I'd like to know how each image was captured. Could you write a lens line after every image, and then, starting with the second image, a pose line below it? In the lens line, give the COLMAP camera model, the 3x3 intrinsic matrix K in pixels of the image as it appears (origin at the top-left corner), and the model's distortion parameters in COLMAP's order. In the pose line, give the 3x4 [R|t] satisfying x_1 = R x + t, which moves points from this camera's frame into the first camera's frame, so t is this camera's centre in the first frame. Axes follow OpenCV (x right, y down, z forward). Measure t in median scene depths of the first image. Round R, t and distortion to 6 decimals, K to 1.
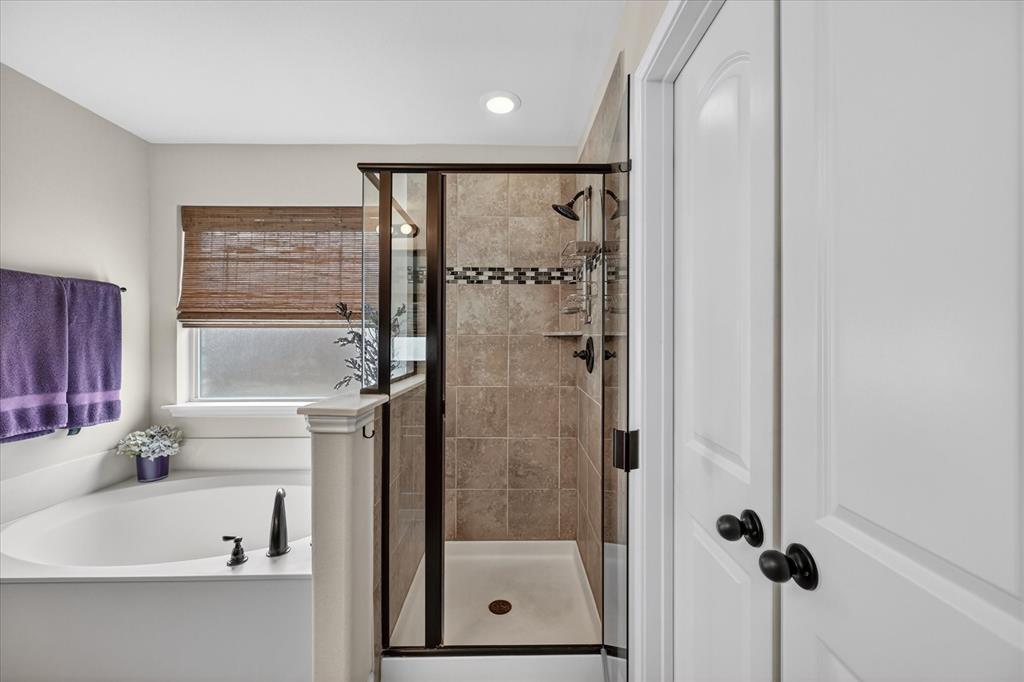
lens RADIAL K [[405.0, 0, 512.4], [0, 405.0, 336.5], [0, 0, 1]] dist [-0.000872, -0.000091]
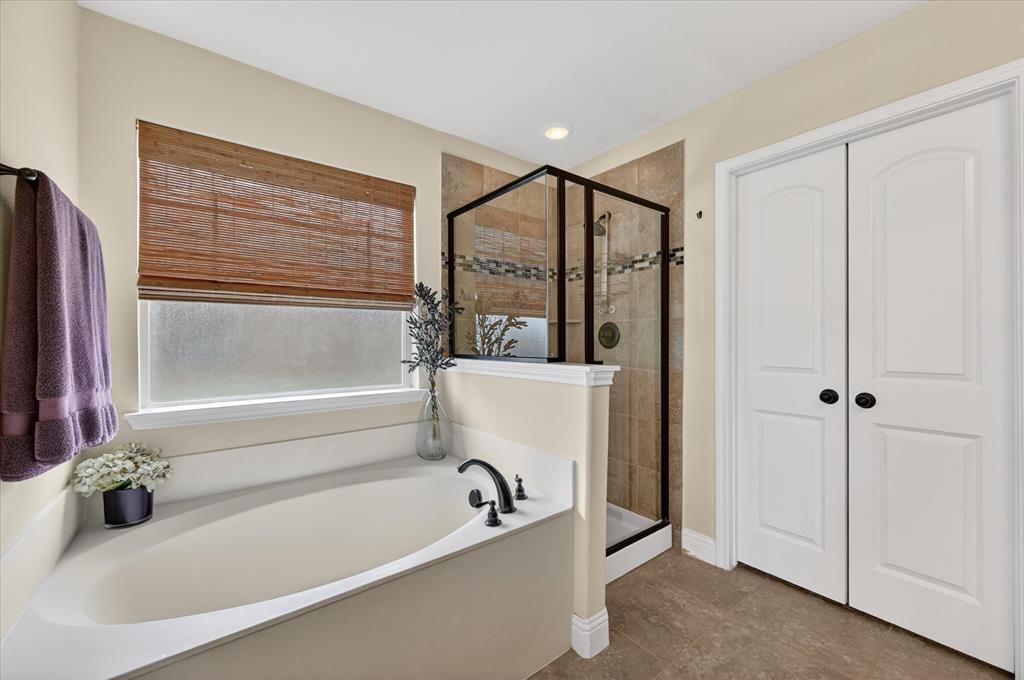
lens RADIAL K [[409.5, 0, 515.8], [0, 409.5, 336.4], [0, 0, 1]] dist [-0.000316, -0.000025]
pose [[0.792496, 0.002917, 0.609871, -0.732309], [-0.001440, 0.999995, -0.002911, 0.042090], [-0.609876, 0.001428, 0.792496, 0.070913]]
